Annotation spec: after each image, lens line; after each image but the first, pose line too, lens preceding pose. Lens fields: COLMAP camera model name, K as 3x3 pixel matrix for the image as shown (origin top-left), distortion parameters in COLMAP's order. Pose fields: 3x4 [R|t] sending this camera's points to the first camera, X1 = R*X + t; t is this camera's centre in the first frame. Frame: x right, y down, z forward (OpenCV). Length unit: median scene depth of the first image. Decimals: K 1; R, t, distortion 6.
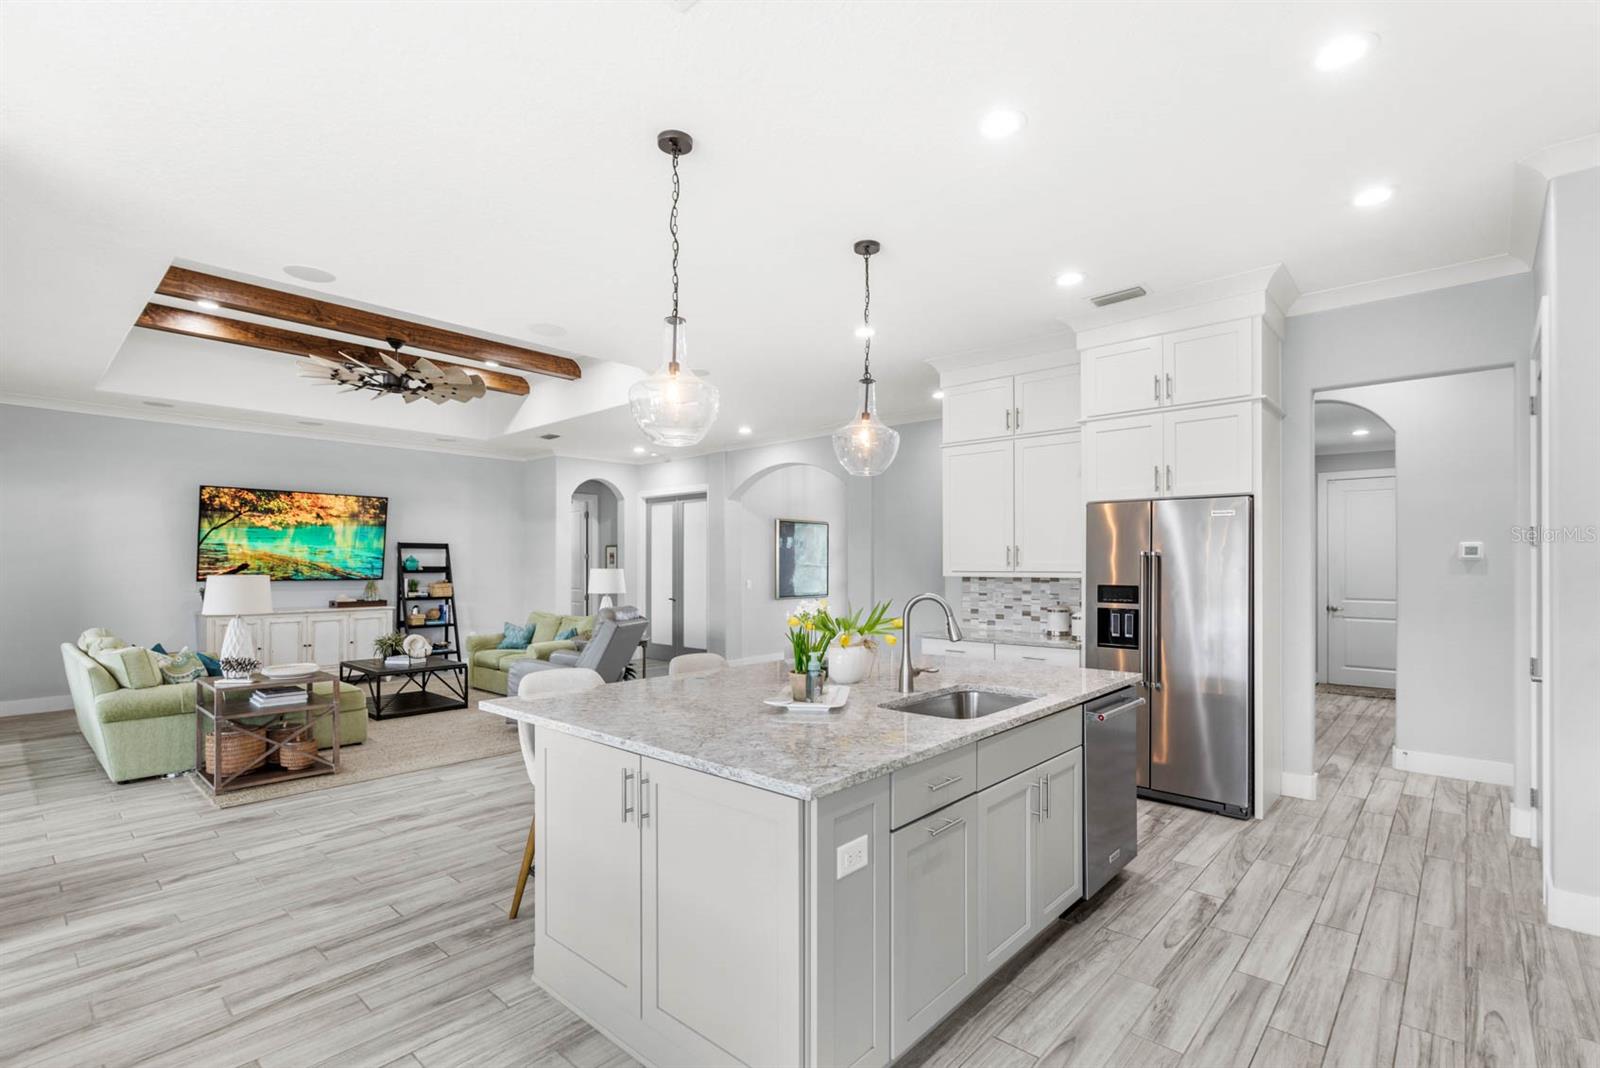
lens RADIAL K [[734.3, 0, 806.5], [0, 734.3, 561.0], [0, 0, 1]] dist [0.003317, -0.000641]
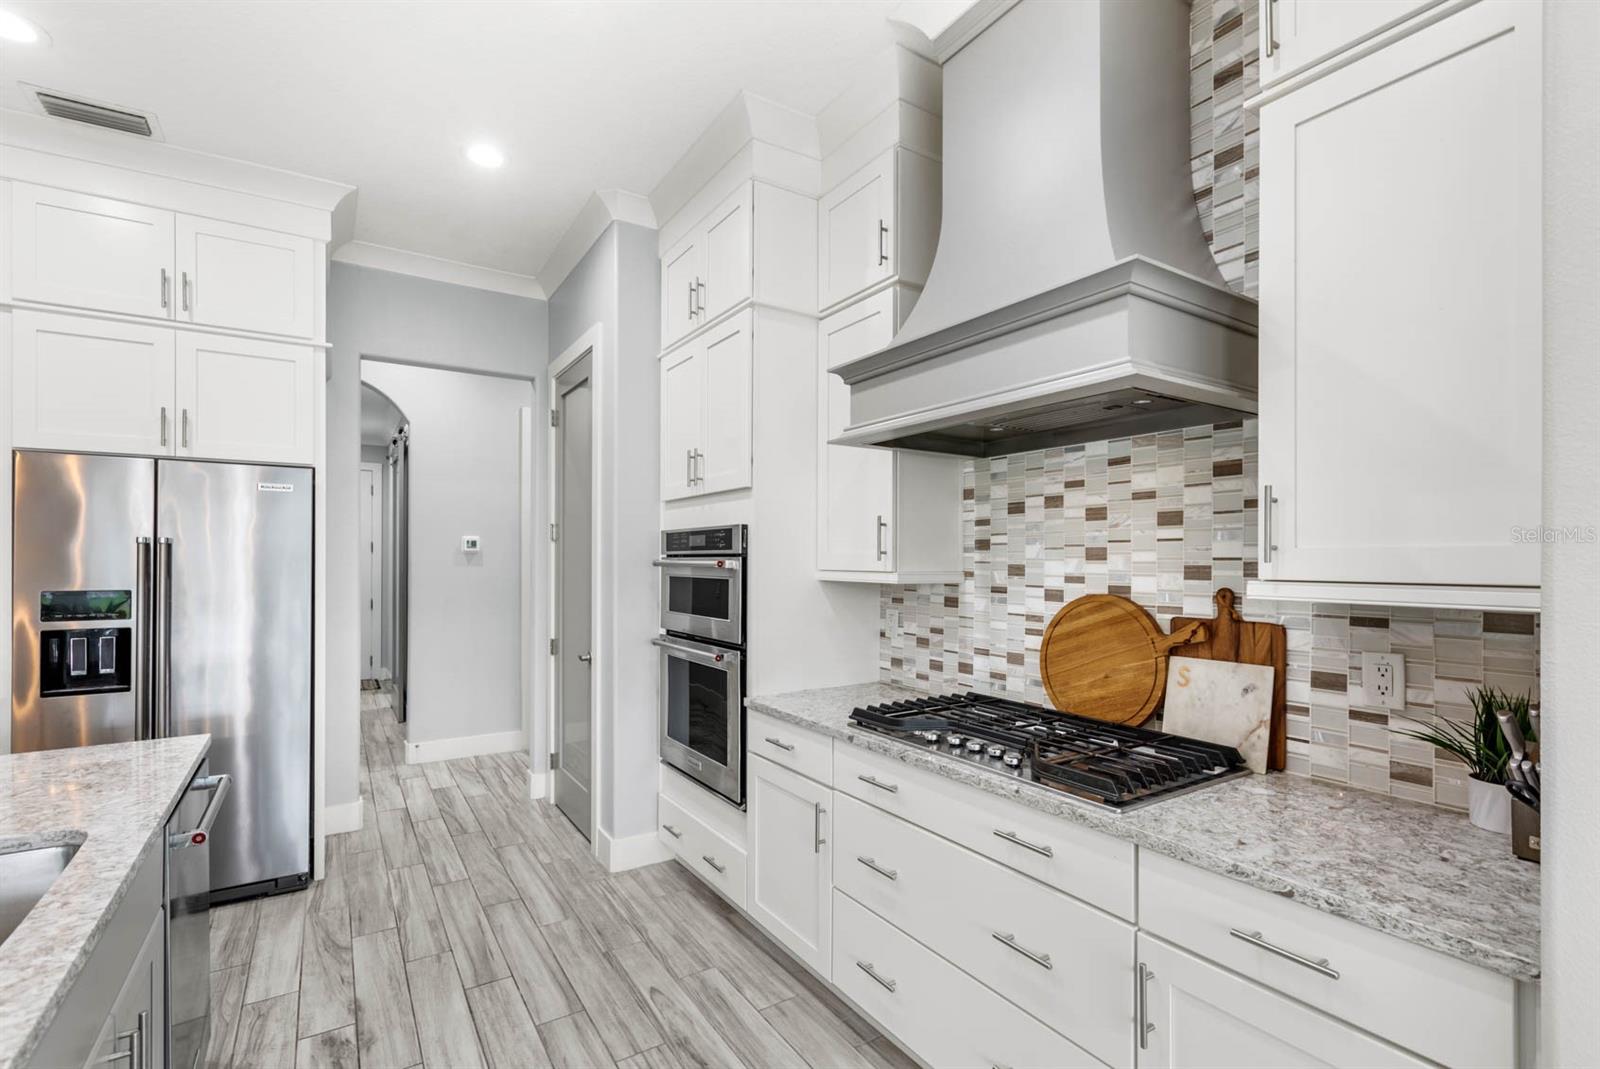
lens RADIAL K [[729.6, 0, 796.9], [0, 729.6, 557.1], [0, 0, 1]] dist [0.000750, -0.000630]
pose [[0.269954, -0.000330, 0.962873, 0.000144], [-0.004422, 0.999989, 0.001583, 0.000708], [-0.962863, -0.004686, 0.269950, 0.154711]]
